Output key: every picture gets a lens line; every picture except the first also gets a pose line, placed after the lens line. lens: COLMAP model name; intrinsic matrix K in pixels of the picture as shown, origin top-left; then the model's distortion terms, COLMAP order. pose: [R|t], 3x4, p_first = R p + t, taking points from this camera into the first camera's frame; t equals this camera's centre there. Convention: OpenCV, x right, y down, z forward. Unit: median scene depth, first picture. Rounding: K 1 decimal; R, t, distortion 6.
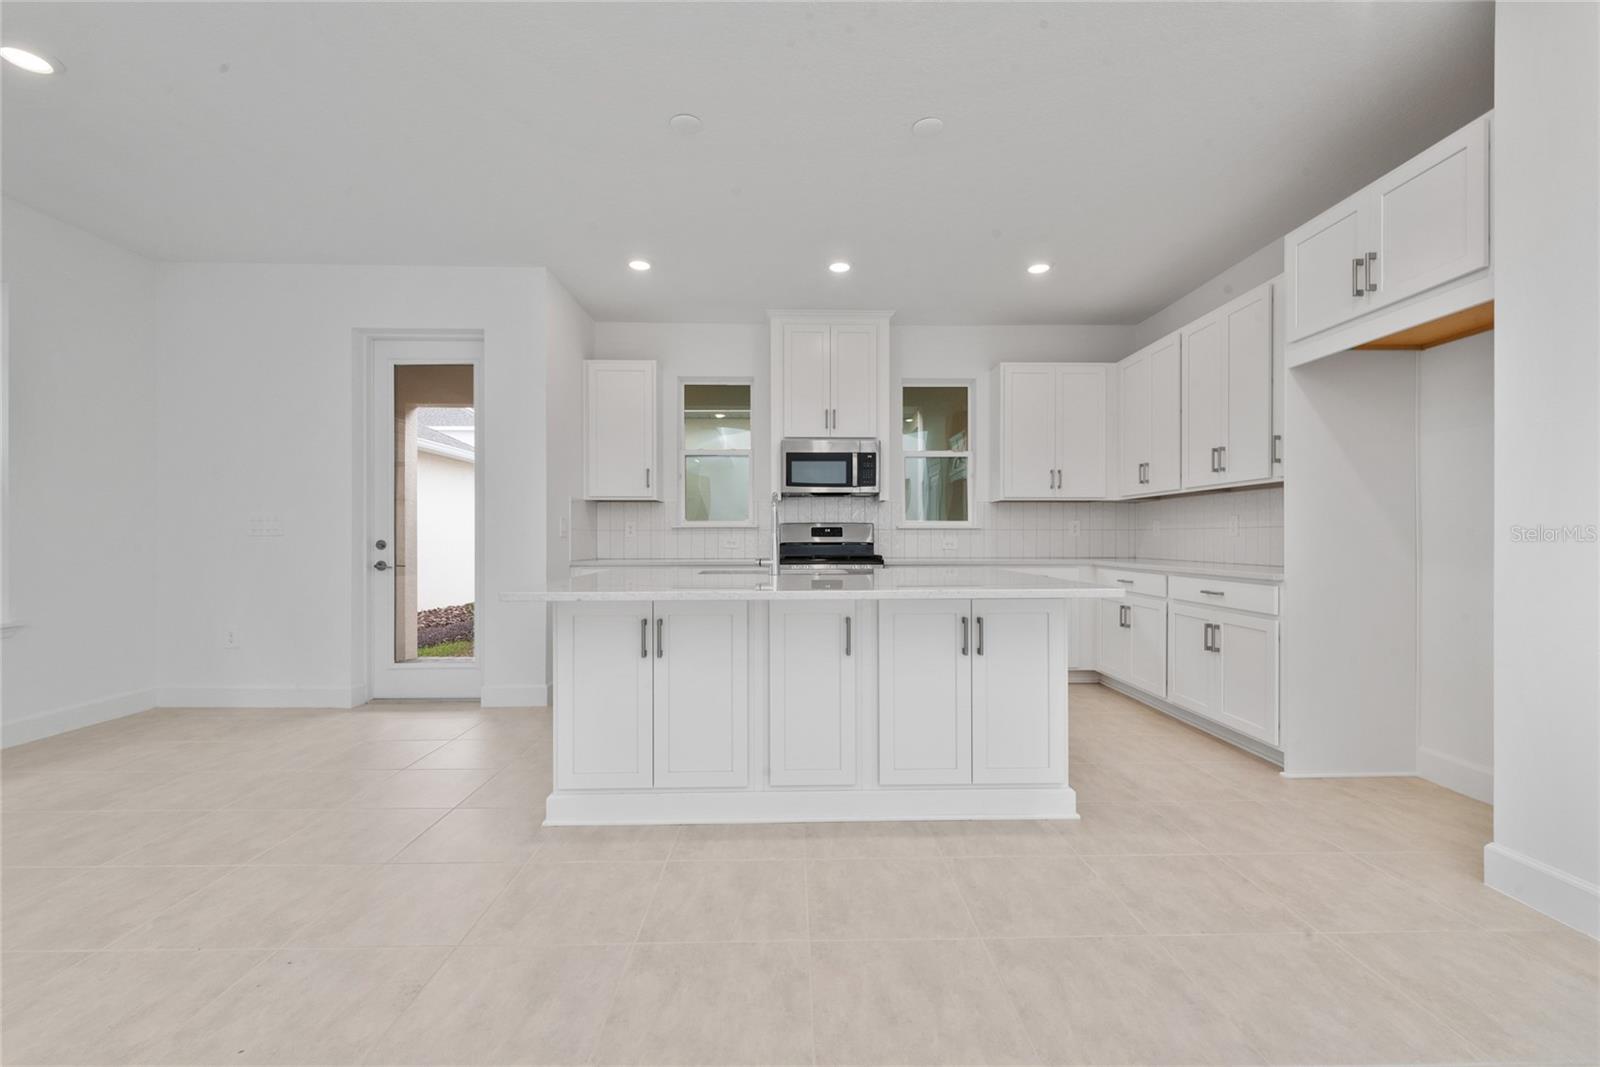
lens RADIAL K [[678.7, 0, 801.1], [0, 678.7, 536.9], [0, 0, 1]] dist [0.004692, 0.000046]
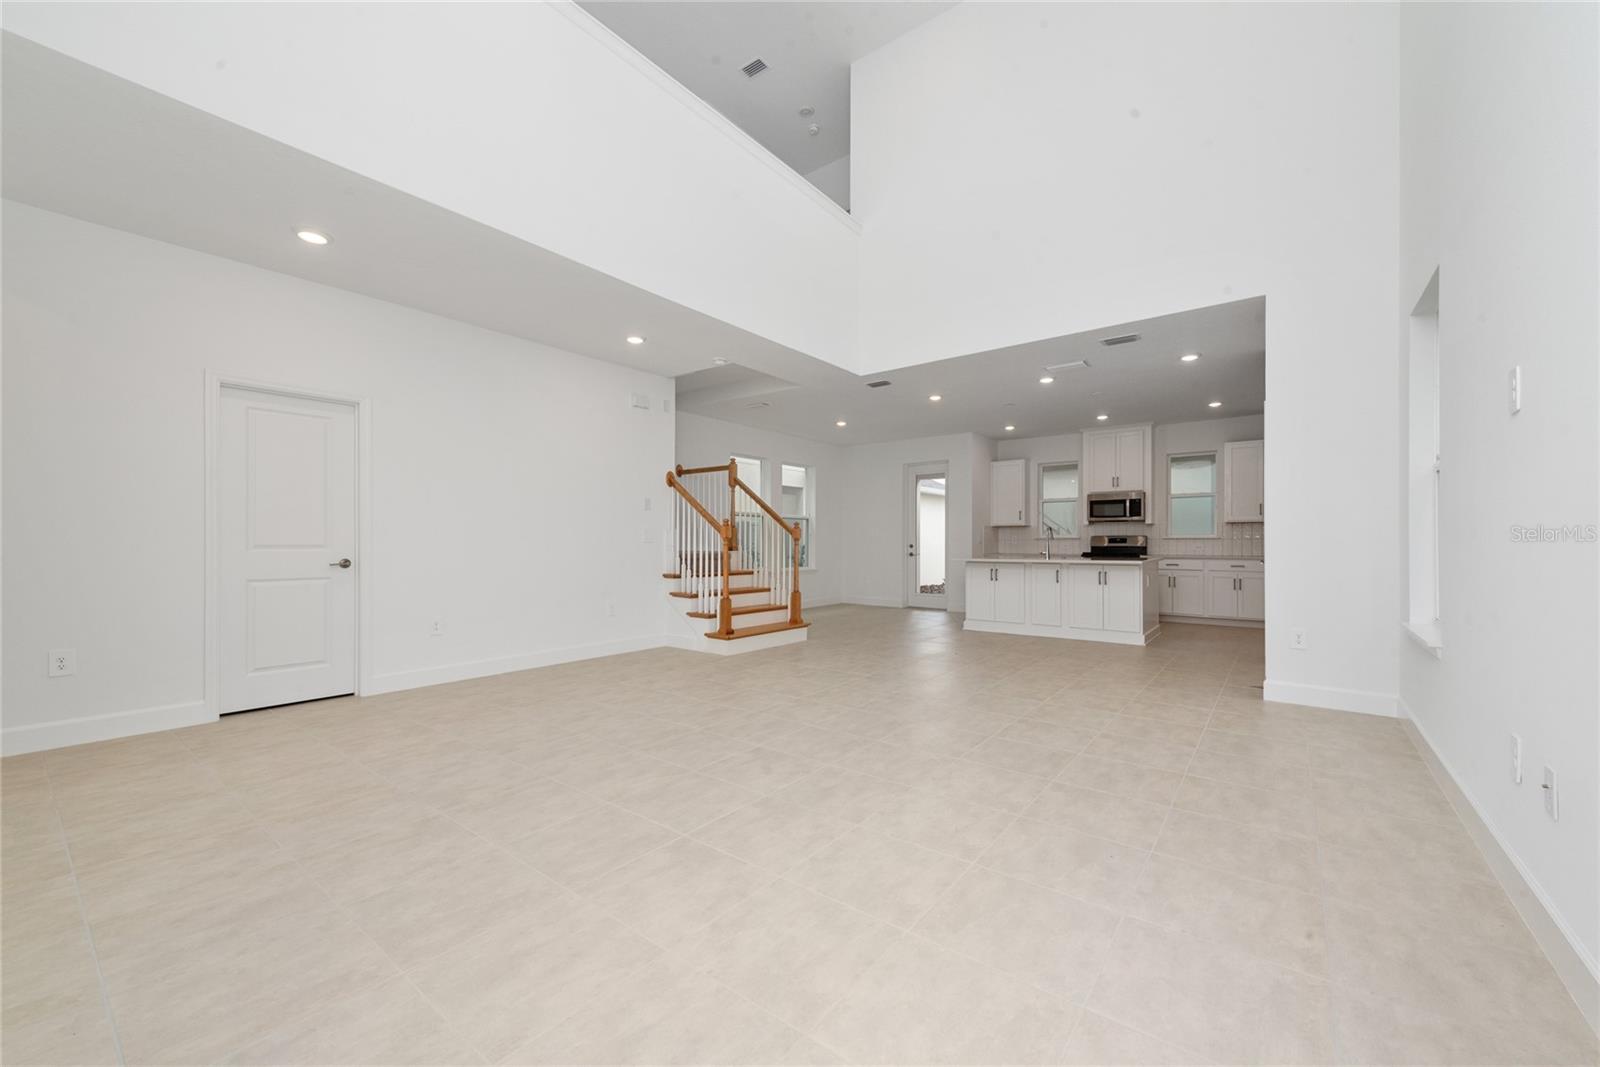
lens RADIAL K [[668.4, 0, 800.0], [0, 668.4, 533.5], [0, 0, 1]] dist [0.001981, 0.000472]
pose [[0.788102, -0.007579, -0.615499, 0.503921], [0.000855, 0.999937, -0.011219, -0.006996], [0.615545, 0.008316, 0.788058, -1.039445]]
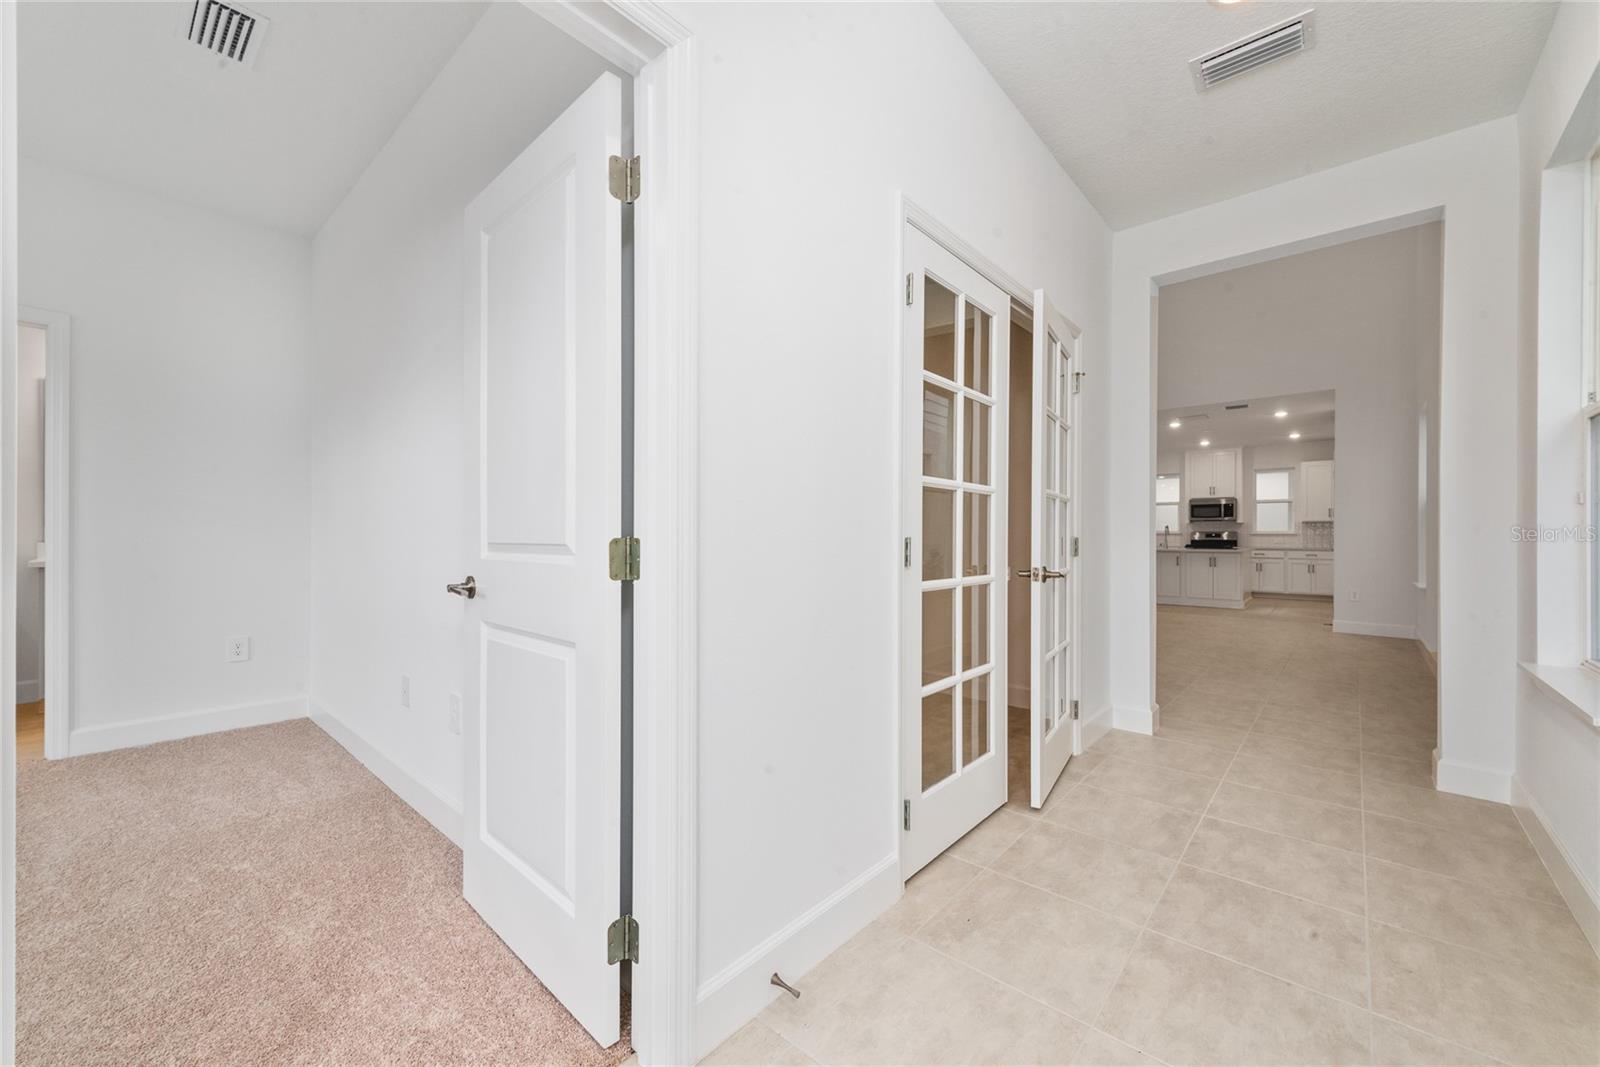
lens RADIAL K [[609.6, 0, 821.2], [0, 609.6, 564.7], [0, 0, 1]] dist [0.000858, 0.000108]
pose [[0.733188, 0.043420, -0.678639, 0.520348], [-0.008532, 0.998468, 0.054665, -0.011378], [0.679973, -0.034290, 0.732435, -1.629710]]
